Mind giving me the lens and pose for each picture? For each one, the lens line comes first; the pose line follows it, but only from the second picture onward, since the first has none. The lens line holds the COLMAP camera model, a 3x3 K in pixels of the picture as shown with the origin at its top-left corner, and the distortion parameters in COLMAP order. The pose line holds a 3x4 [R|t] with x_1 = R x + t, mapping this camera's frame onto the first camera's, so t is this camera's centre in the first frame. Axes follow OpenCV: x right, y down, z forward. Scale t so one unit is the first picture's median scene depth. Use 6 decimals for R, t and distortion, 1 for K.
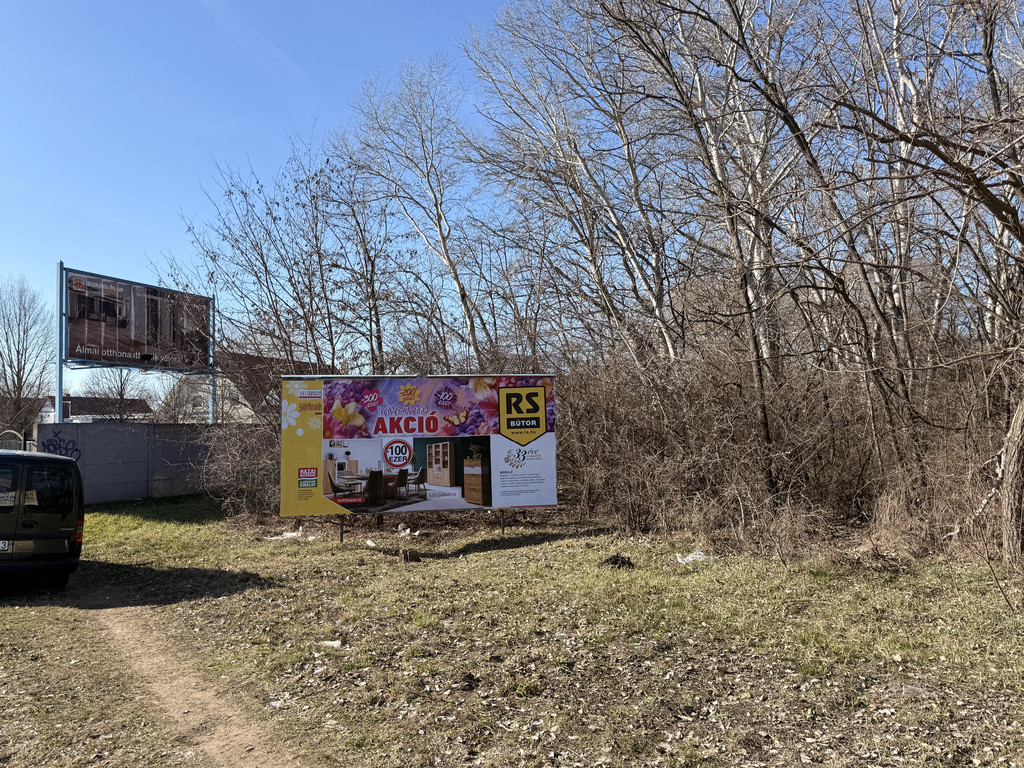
lens RADIAL K [[727.8, 0, 512.6], [0, 727.8, 374.7], [0, 0, 1]] dist [-0.045668, -0.005500]
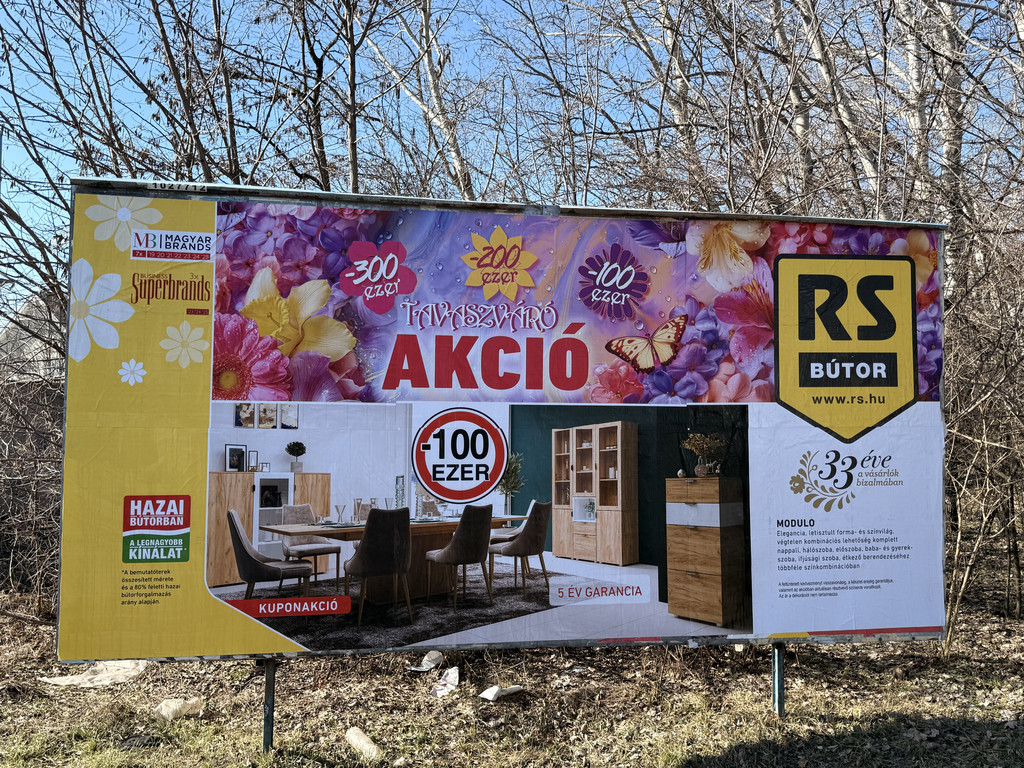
lens RADIAL K [[1006.8, 0, 511.3], [0, 1006.8, 390.7], [0, 0, 1]] dist [0.043002, 0.000000]
pose [[0.999088, 0.030225, 0.030156, -0.148735], [-0.031557, 0.998501, 0.044711, 0.061506], [-0.028760, -0.045621, 0.998545, 0.571899]]
